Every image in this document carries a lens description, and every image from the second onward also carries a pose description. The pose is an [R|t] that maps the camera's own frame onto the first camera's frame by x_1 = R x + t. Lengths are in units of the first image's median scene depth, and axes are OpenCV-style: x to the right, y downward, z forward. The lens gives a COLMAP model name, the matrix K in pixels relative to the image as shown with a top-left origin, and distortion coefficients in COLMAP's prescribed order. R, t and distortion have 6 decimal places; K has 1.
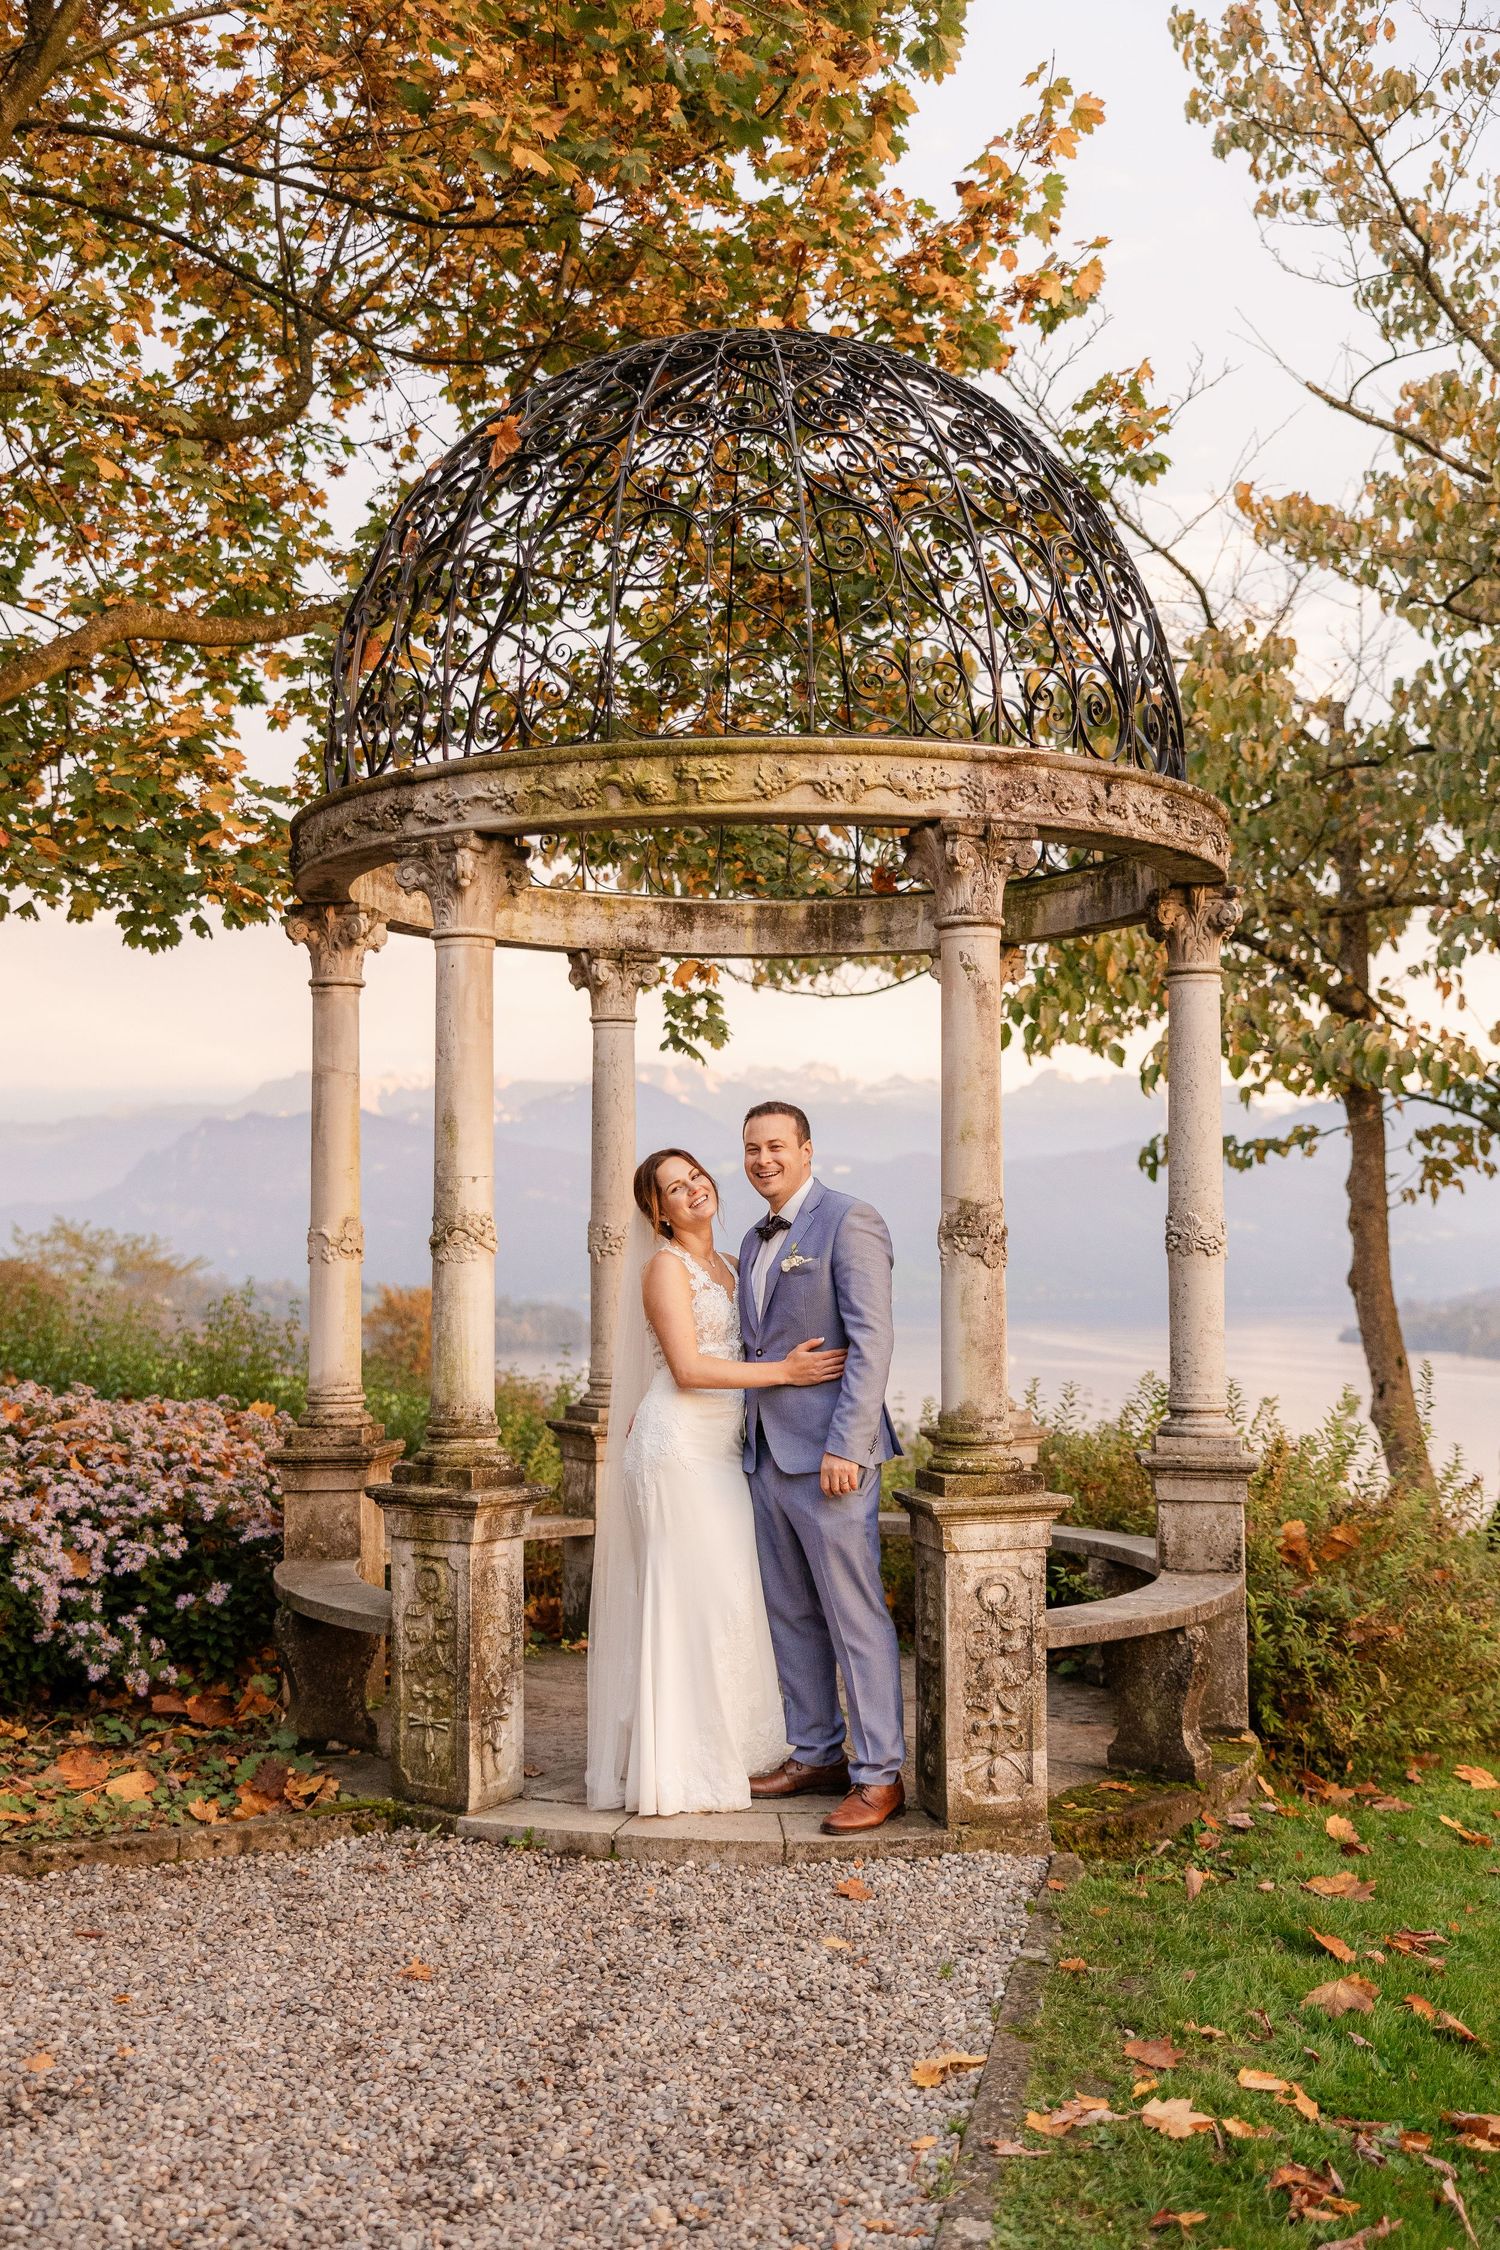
lens RADIAL K [[2318.0, 0, 751.7], [0, 2318.0, 1187.4], [0, 0, 1]] dist [0.003149, 0.000000]
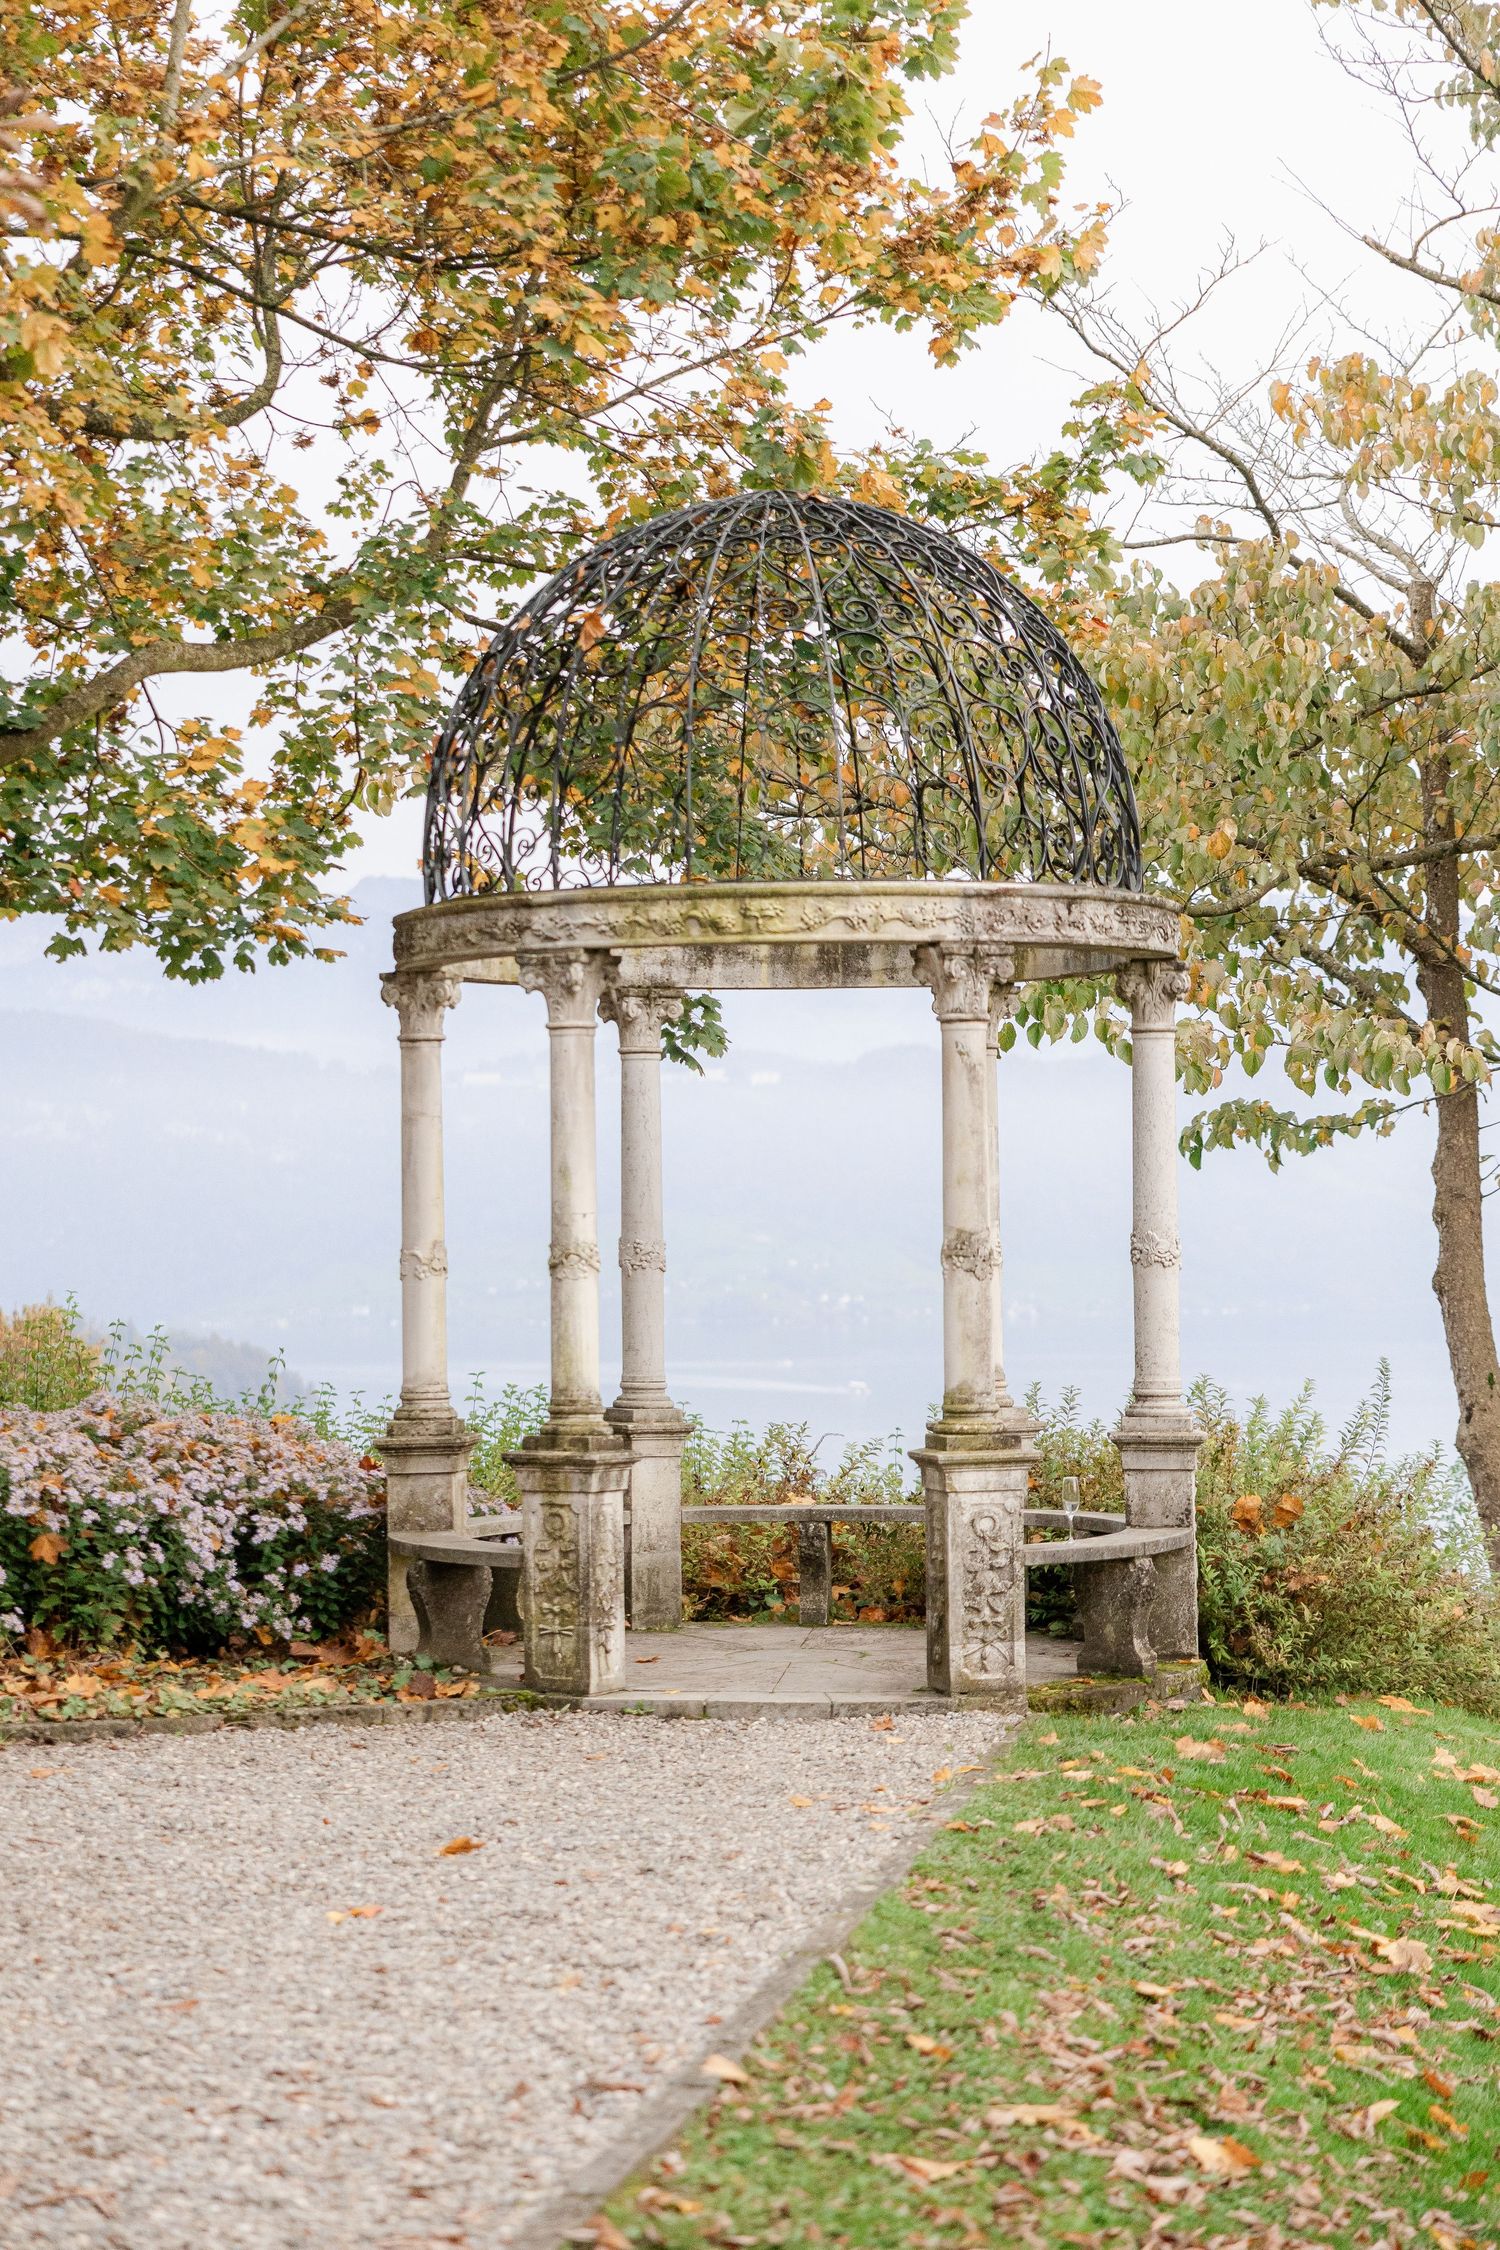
lens RADIAL K [[4540.0, 0, 750.4], [0, 4540.0, 1125.5], [0, 0, 1]] dist [-0.009085, 0.000000]
pose [[0.999266, -0.007929, 0.037485, -0.106226], [0.007772, 0.999960, 0.004323, -0.056129], [-0.037518, -0.004028, 0.999288, -1.350318]]
